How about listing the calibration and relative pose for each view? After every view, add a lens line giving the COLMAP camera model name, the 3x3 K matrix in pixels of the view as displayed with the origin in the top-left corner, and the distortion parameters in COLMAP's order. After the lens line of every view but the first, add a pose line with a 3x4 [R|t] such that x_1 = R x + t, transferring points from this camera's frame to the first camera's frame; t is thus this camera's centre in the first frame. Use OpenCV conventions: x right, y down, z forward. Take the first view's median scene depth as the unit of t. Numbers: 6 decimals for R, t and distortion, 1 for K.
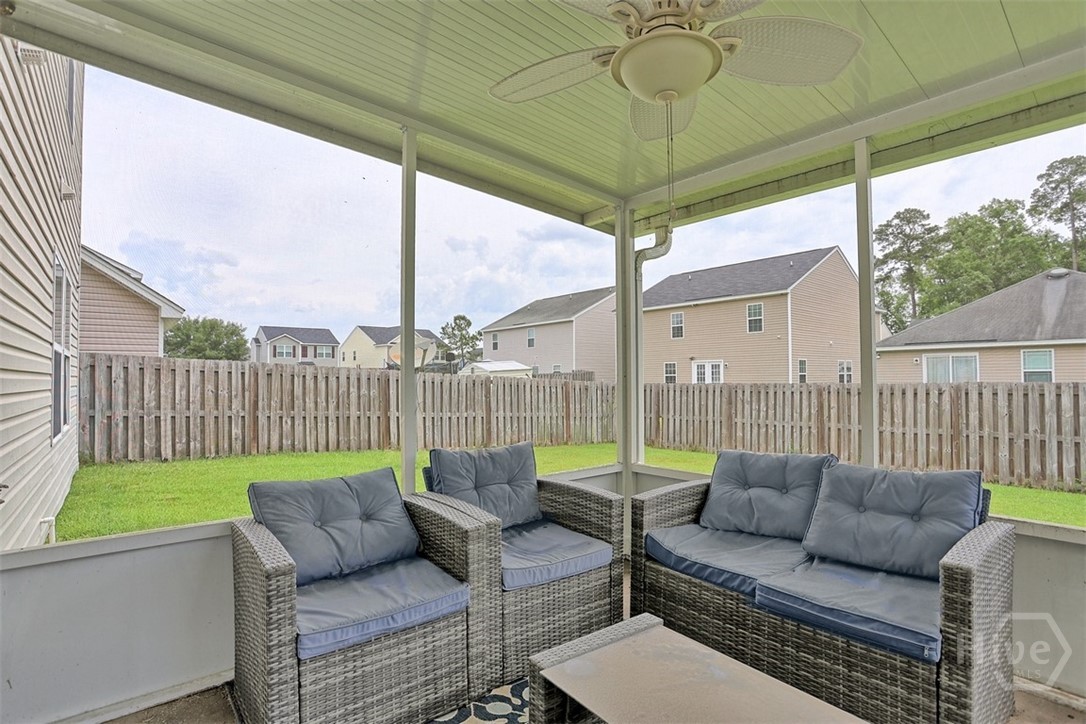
lens RADIAL K [[533.3, 0, 546.0], [0, 533.3, 360.0], [0, 0, 1]] dist [-0.062564, 0.027111]
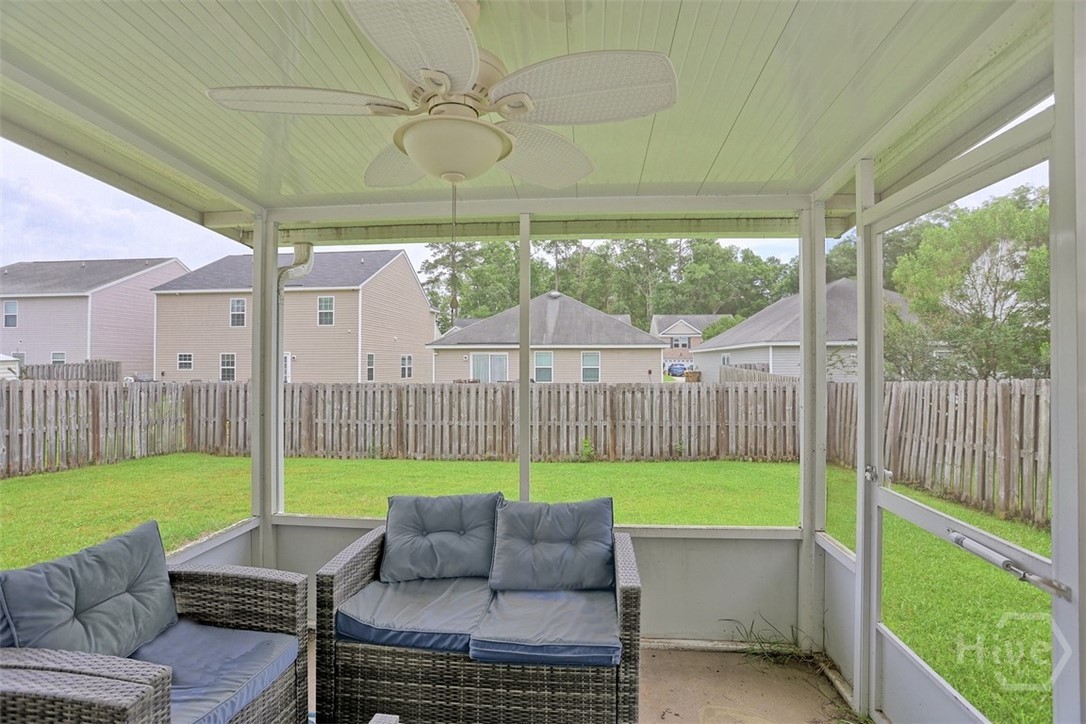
lens RADIAL K [[533.3, 0, 546.0], [0, 533.3, 360.0], [0, 0, 1]] dist [-0.062564, 0.027111]
pose [[0.716175, 0.010869, 0.697836, -0.169311], [-0.019052, 0.999811, 0.003980, -0.102887], [-0.697661, -0.016146, 0.716246, 0.114776]]
